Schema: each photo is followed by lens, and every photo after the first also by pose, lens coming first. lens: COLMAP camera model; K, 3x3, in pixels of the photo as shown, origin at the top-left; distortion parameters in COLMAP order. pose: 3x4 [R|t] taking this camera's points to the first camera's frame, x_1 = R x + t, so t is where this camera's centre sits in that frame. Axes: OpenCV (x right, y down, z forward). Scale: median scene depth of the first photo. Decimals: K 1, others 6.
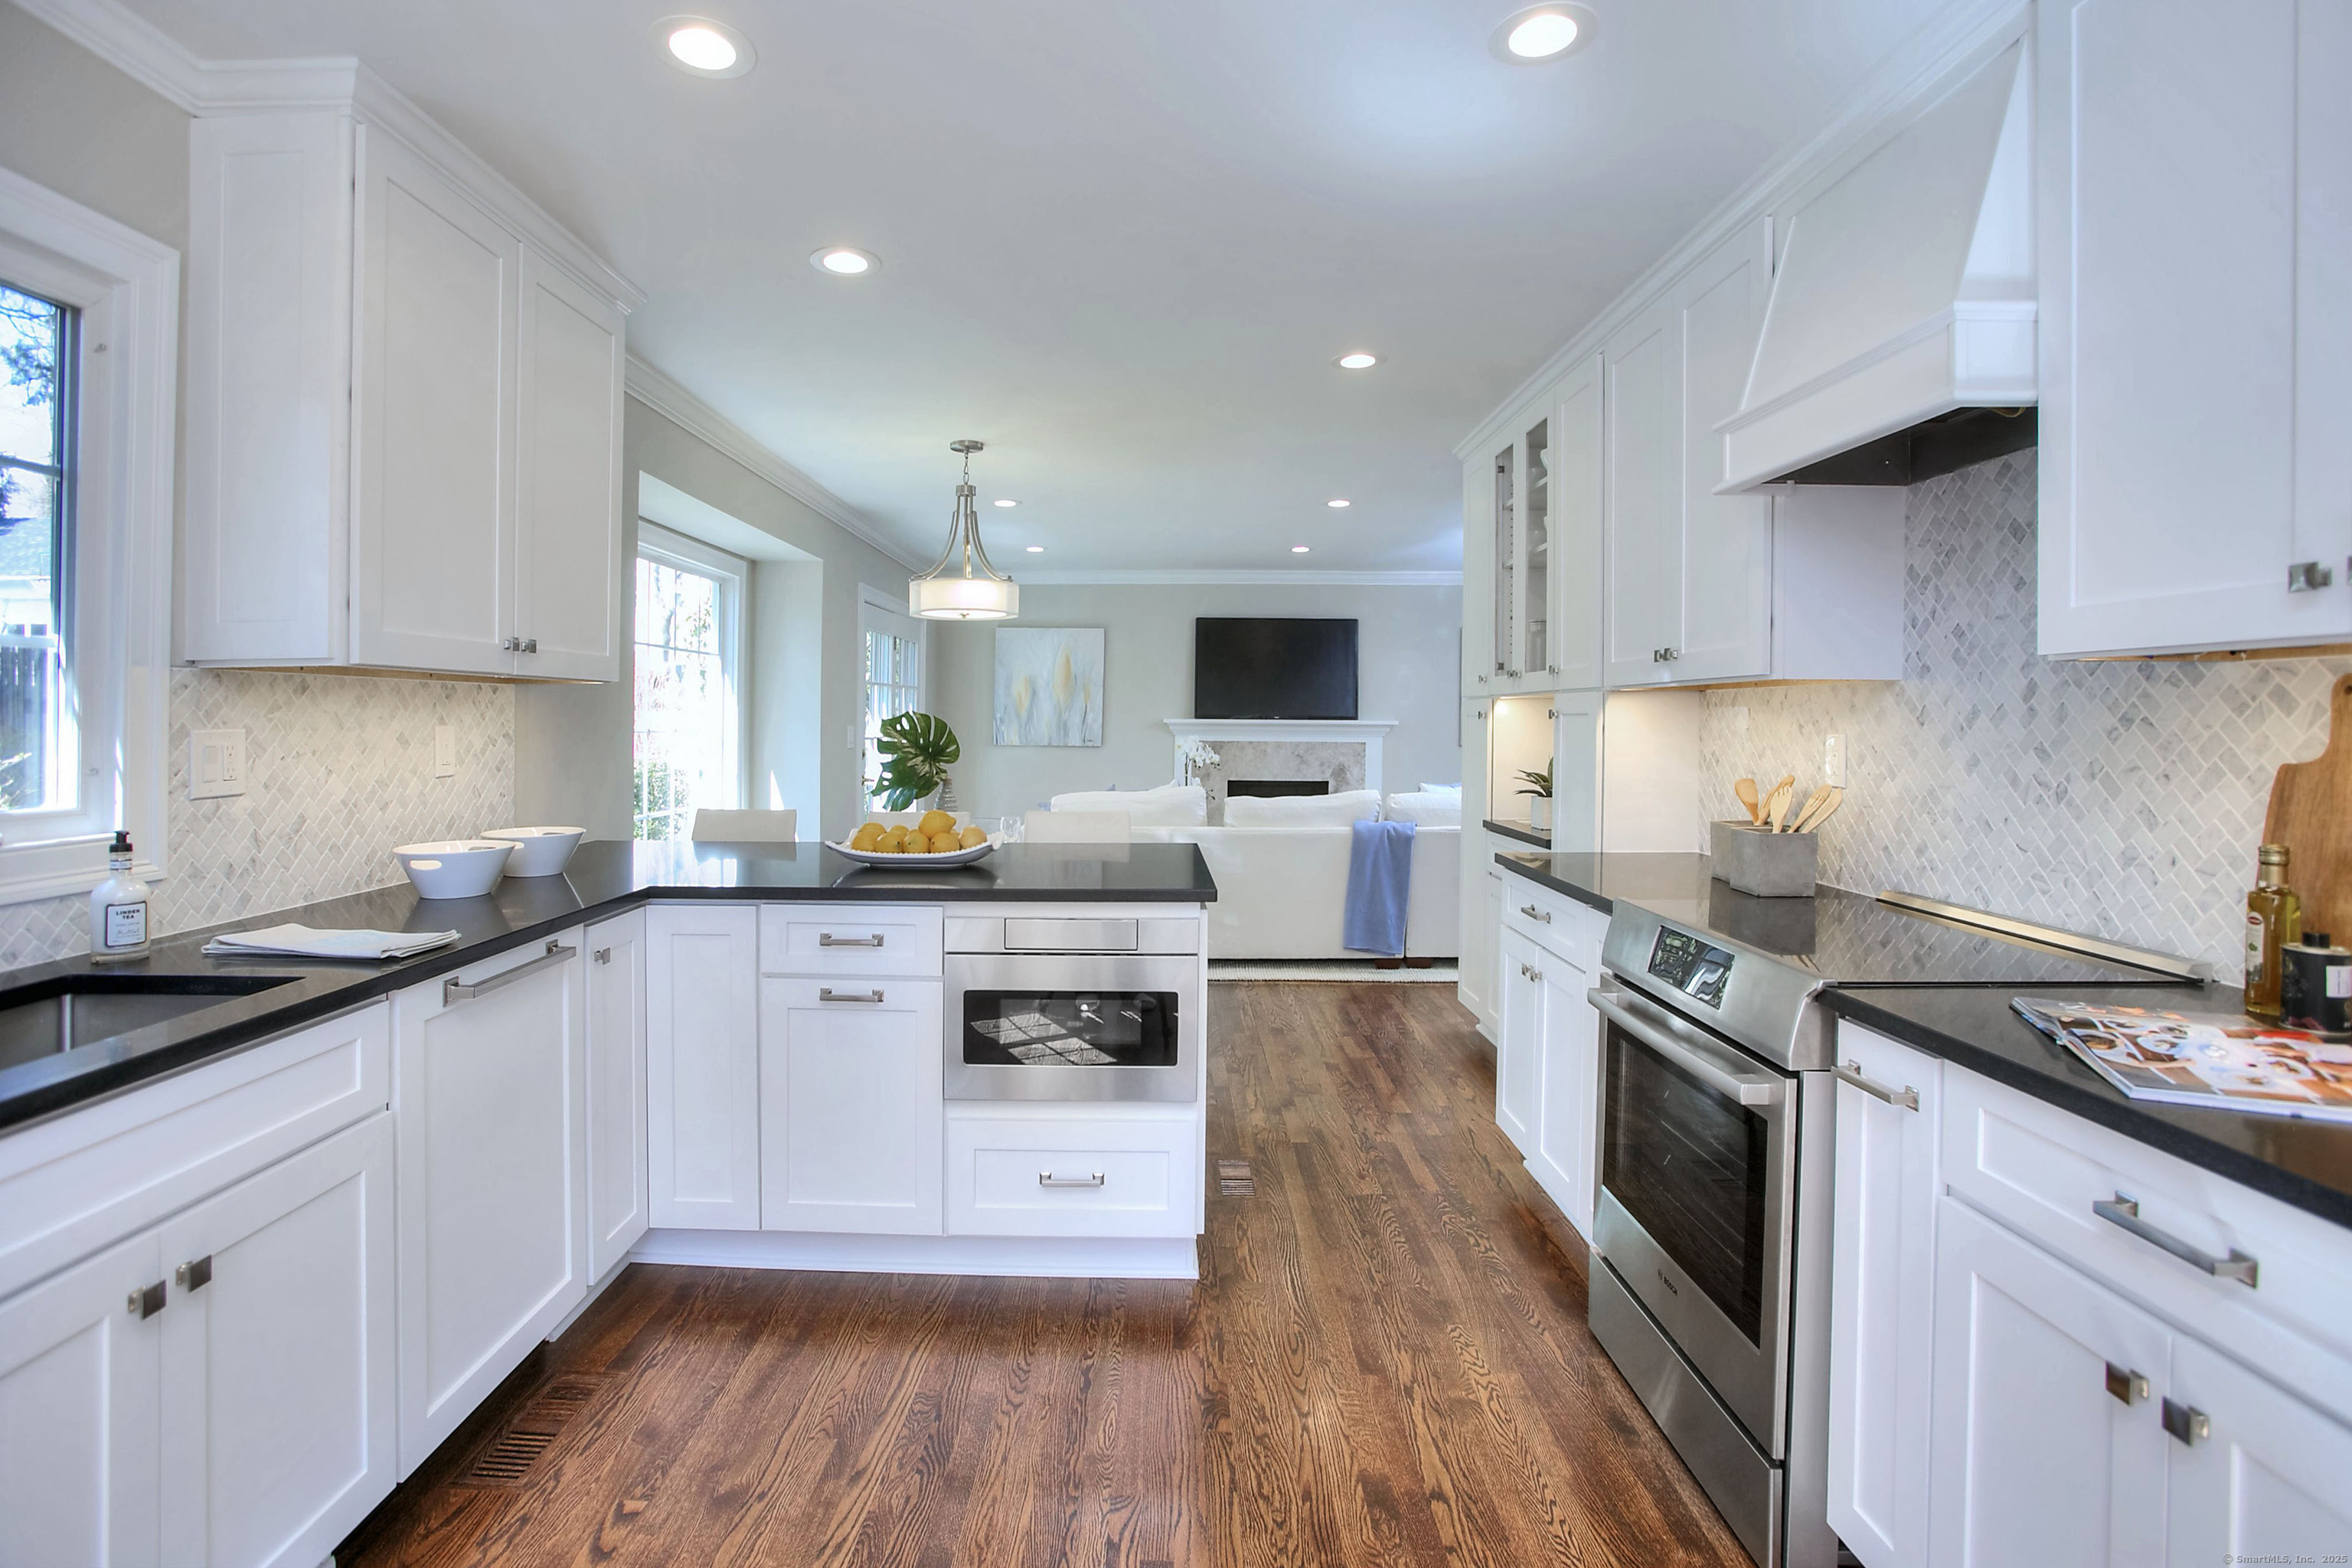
lens RADIAL K [[1229.8, 0, 1176.4], [0, 1229.8, 717.4], [0, 0, 1]] dist [-0.099627, 0.069440]
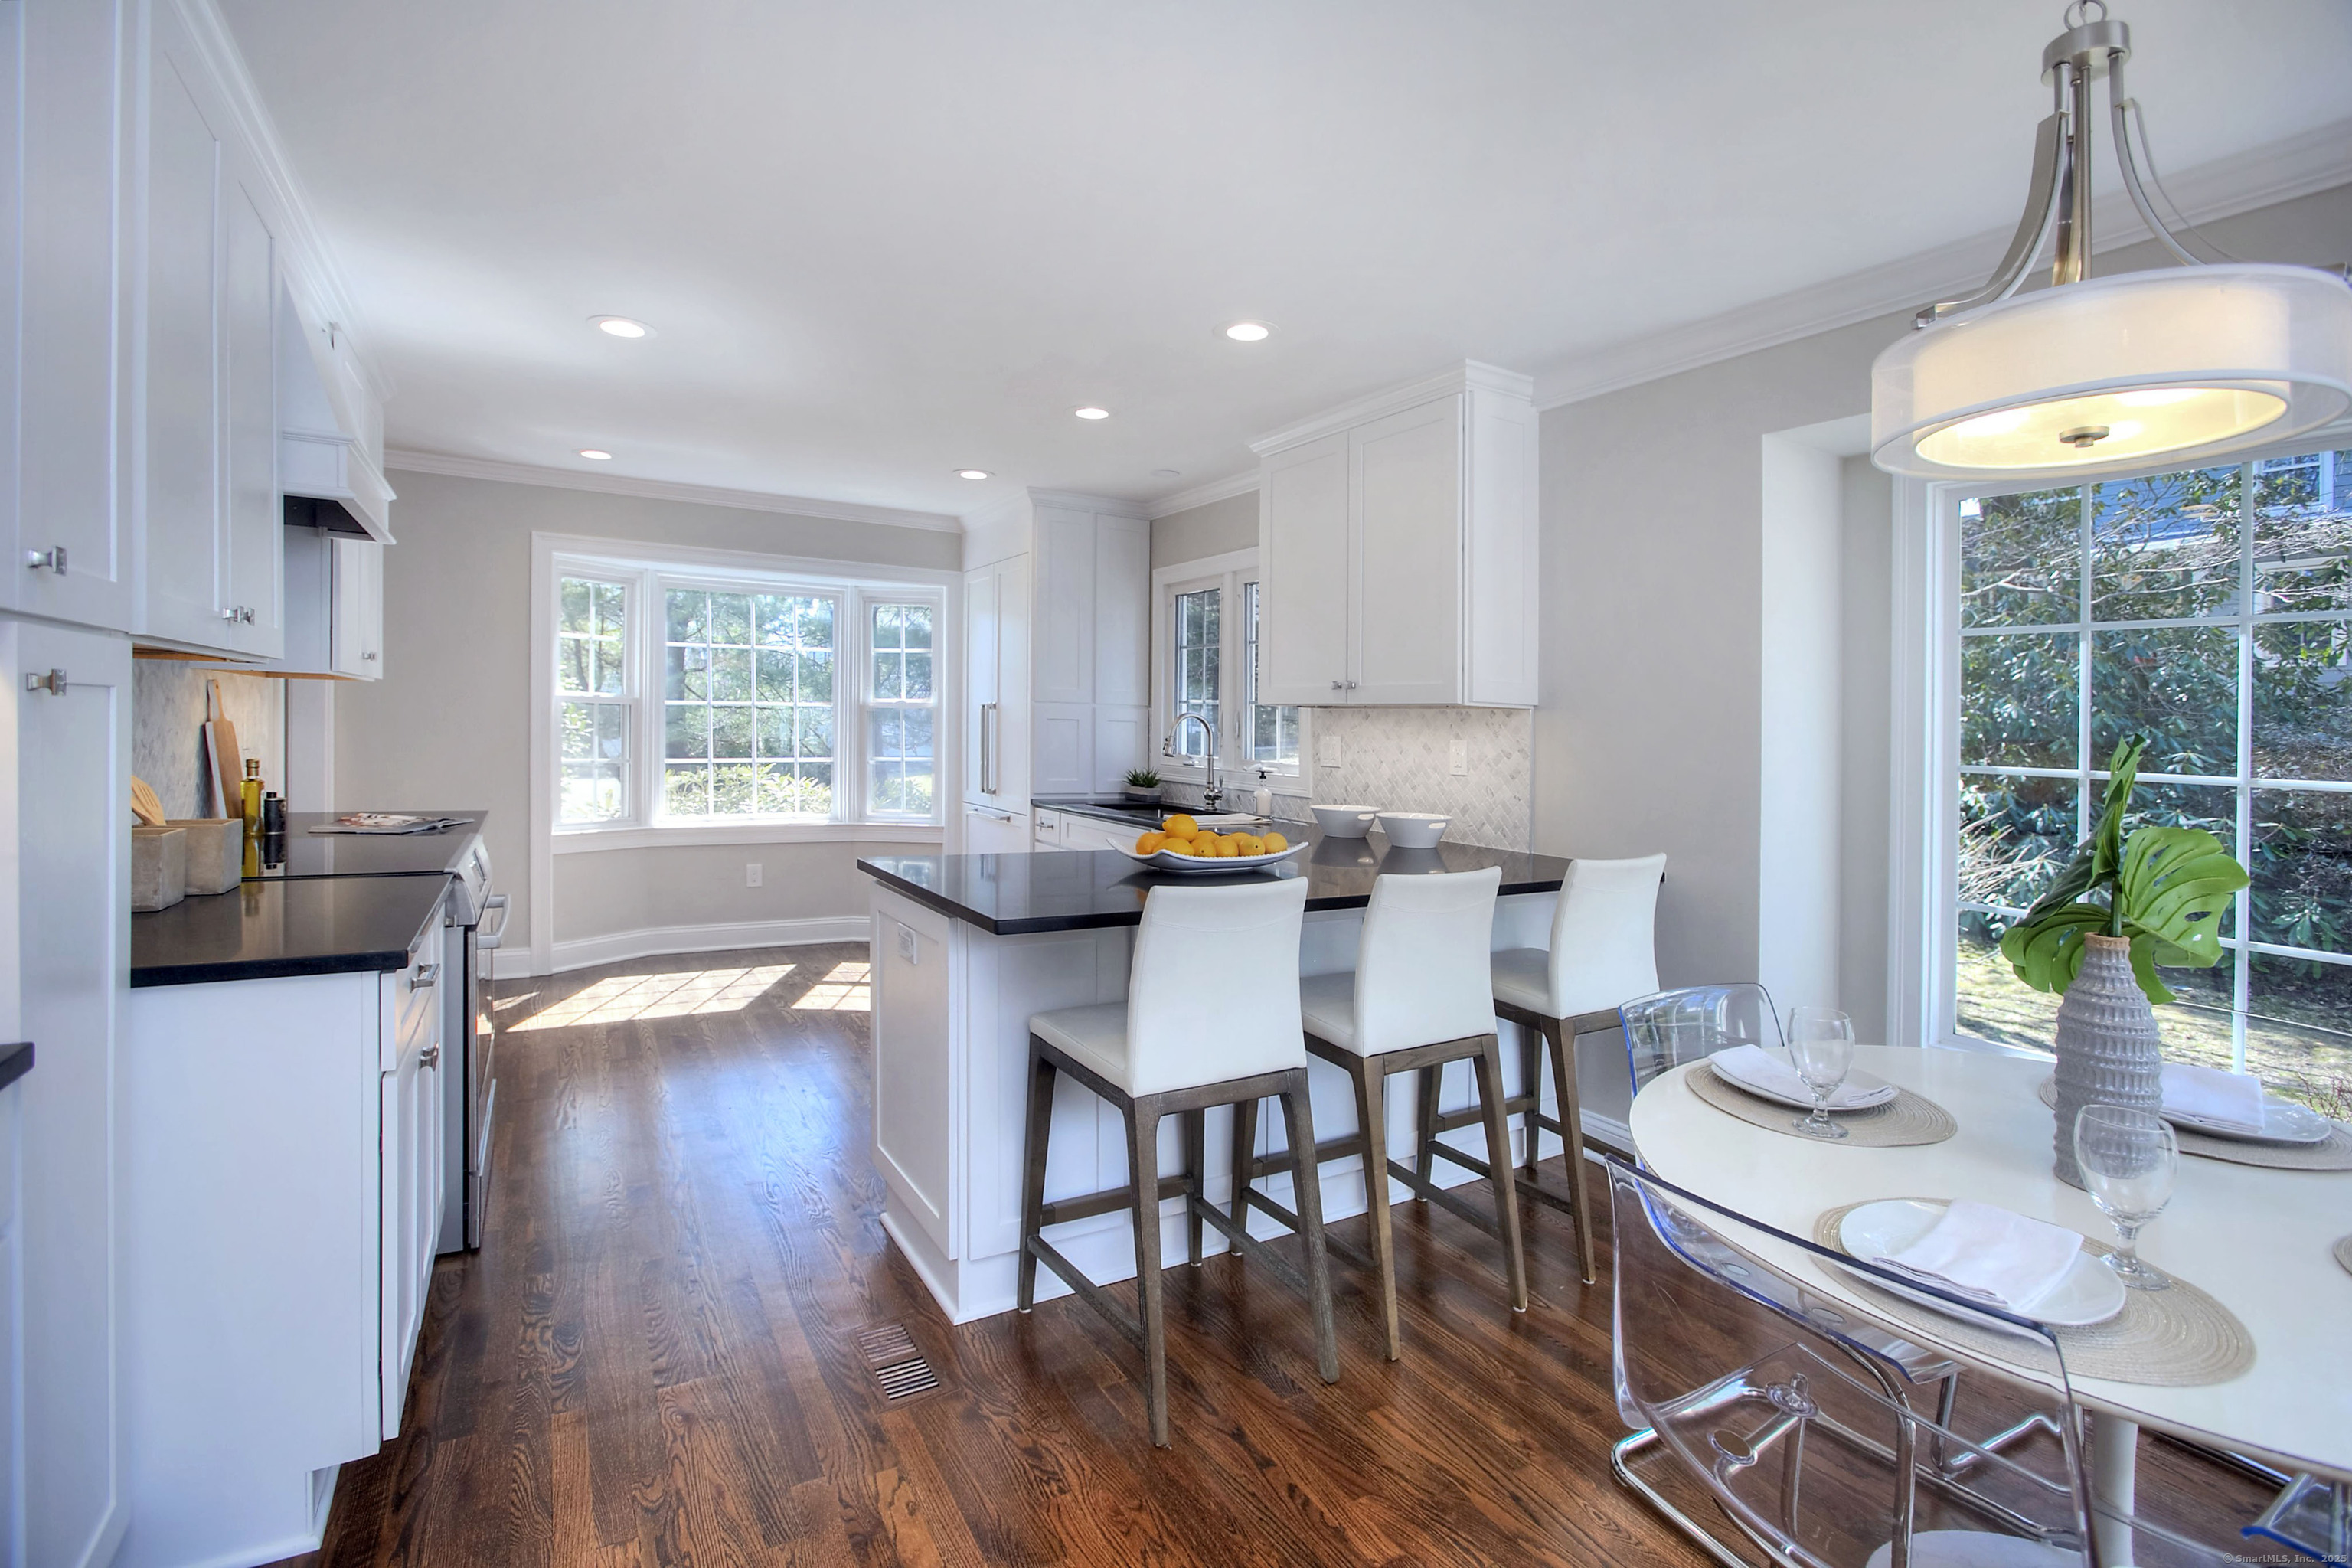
lens RADIAL K [[1077.3, 0, 1183.5], [0, 1077.3, 733.5], [0, 0, 1]] dist [0.000412, 0.000110]
pose [[-0.868012, -0.017384, -0.496239, 0.305437], [-0.025594, 0.999625, 0.009751, -0.005023], [0.495883, 0.021165, -0.868131, 1.891566]]
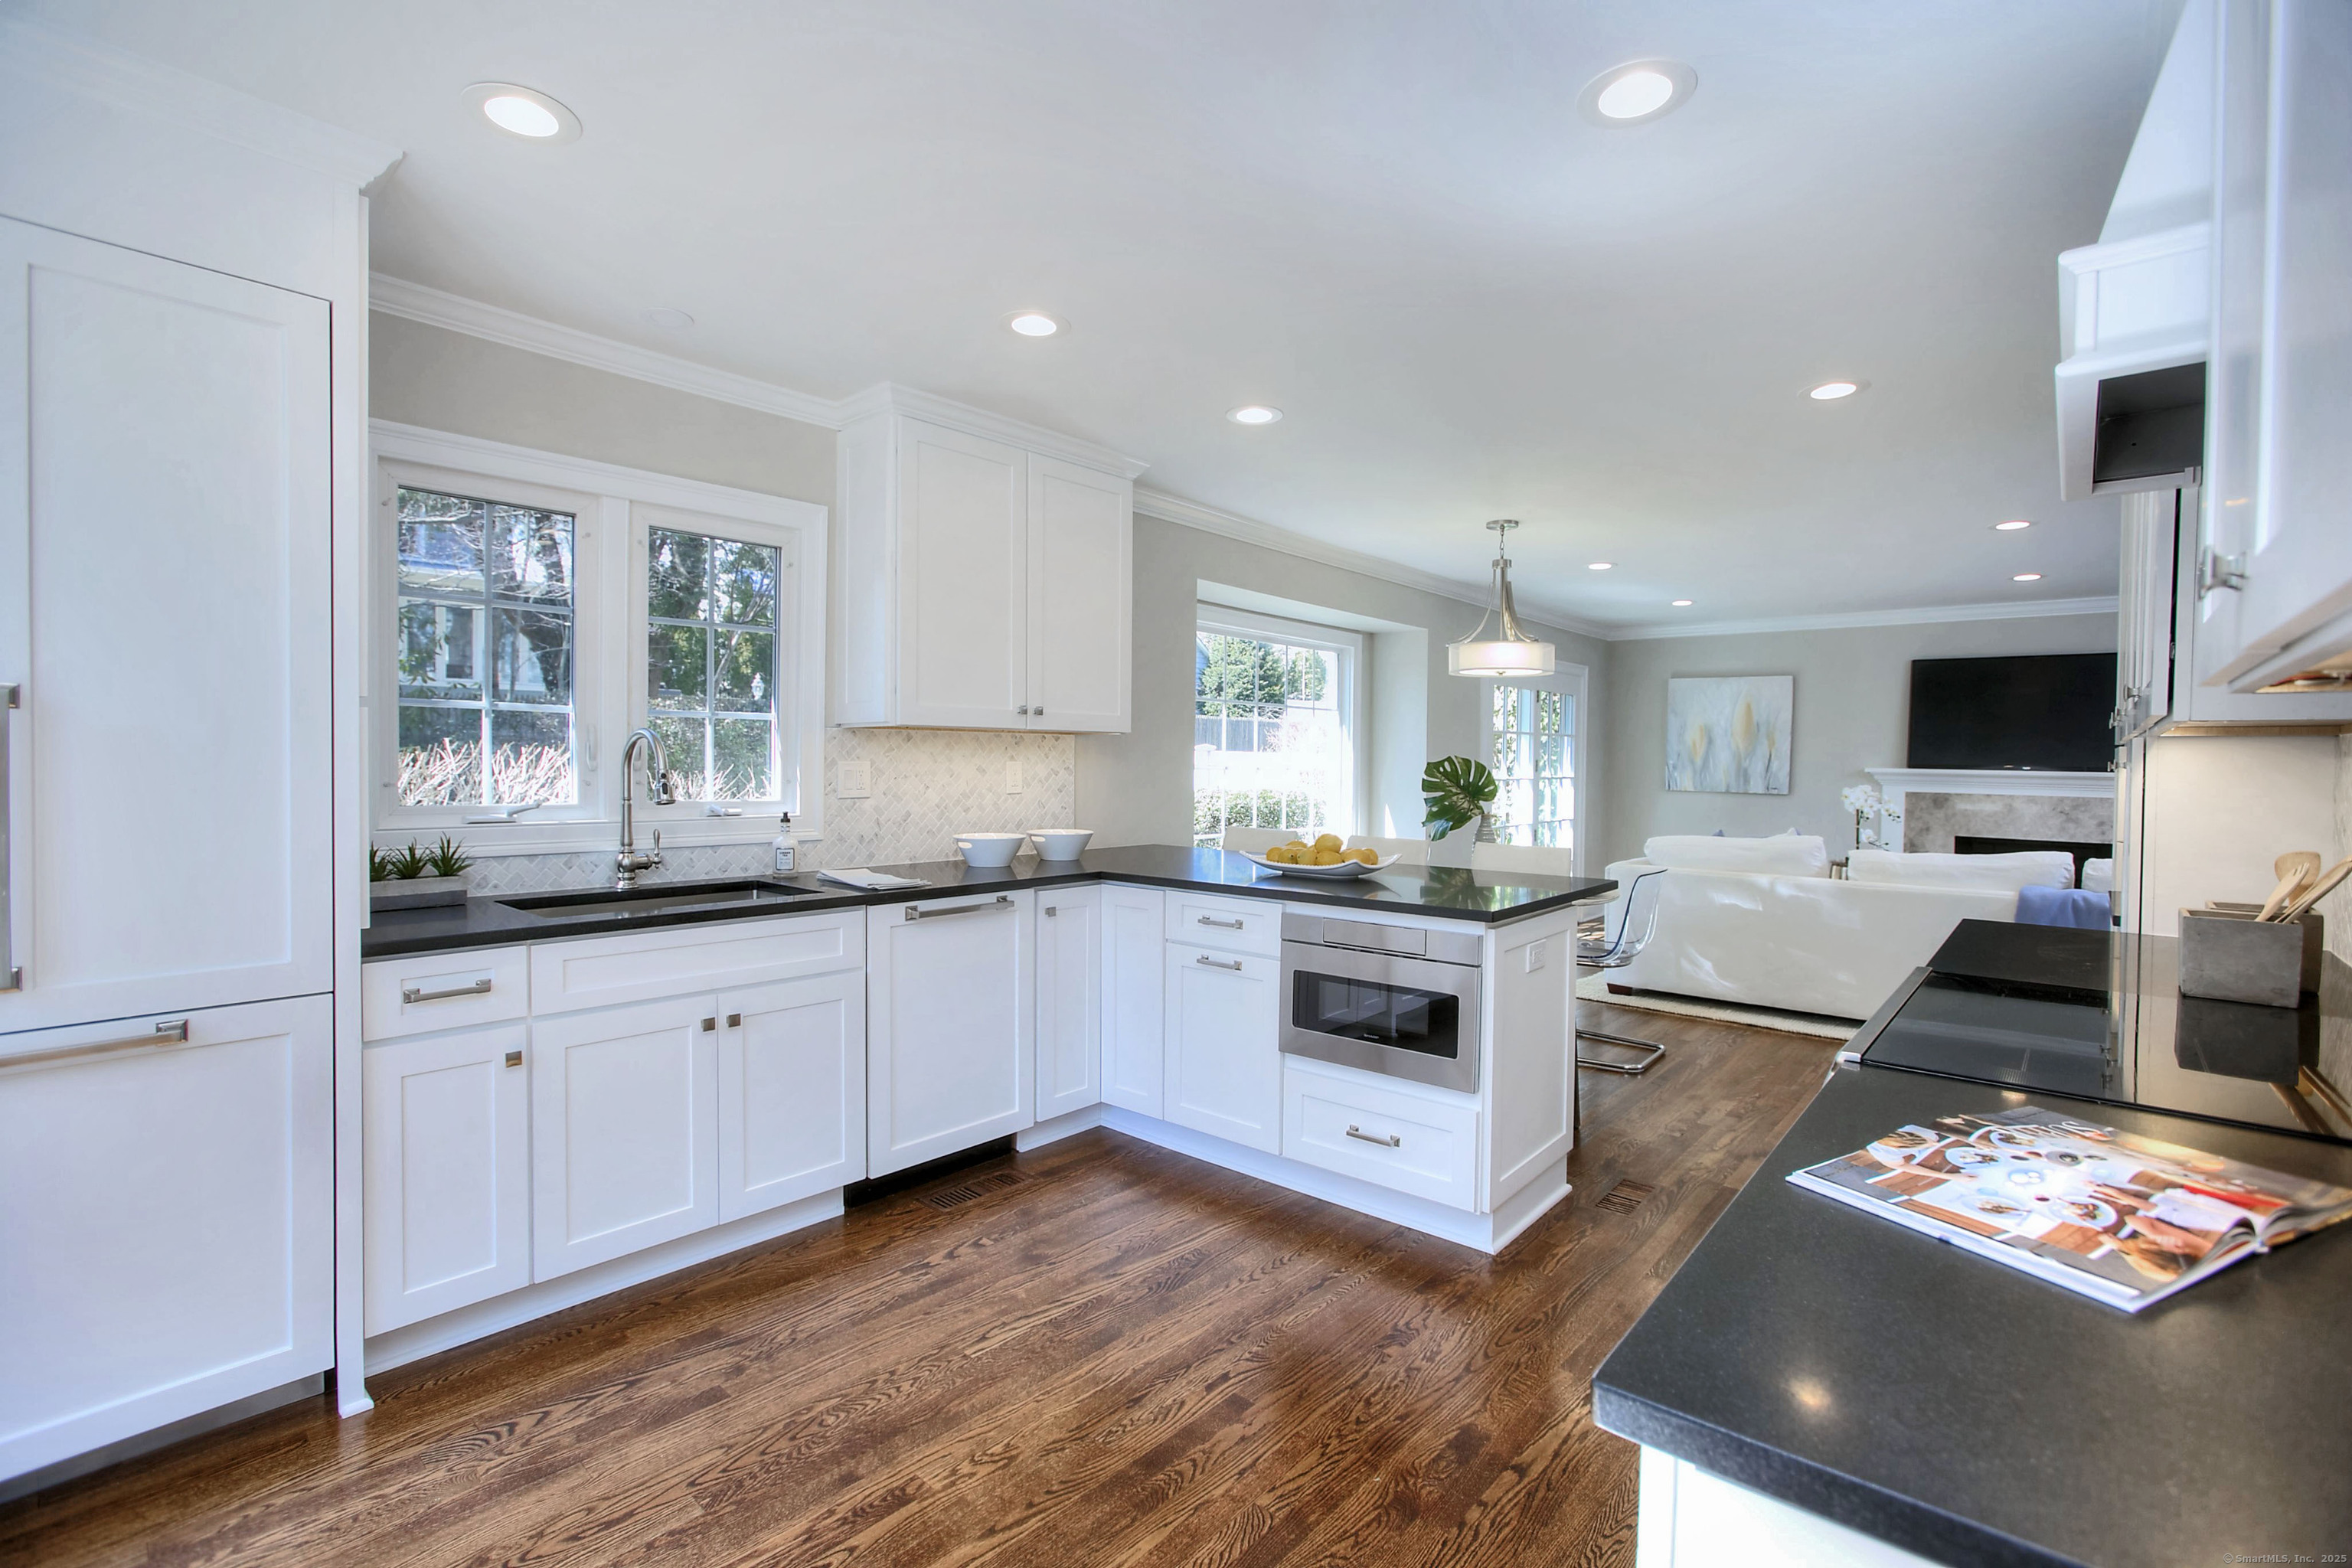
lens RADIAL K [[1113.1, 0, 1176.0], [0, 1113.1, 784.0], [0, 0, 1]] dist [-0.043655, 0.000322]
pose [[0.757024, 0.025199, -0.652901, 0.497401], [-0.012160, 0.999626, 0.024482, -0.001908], [0.653274, -0.010594, 0.757048, 0.022272]]
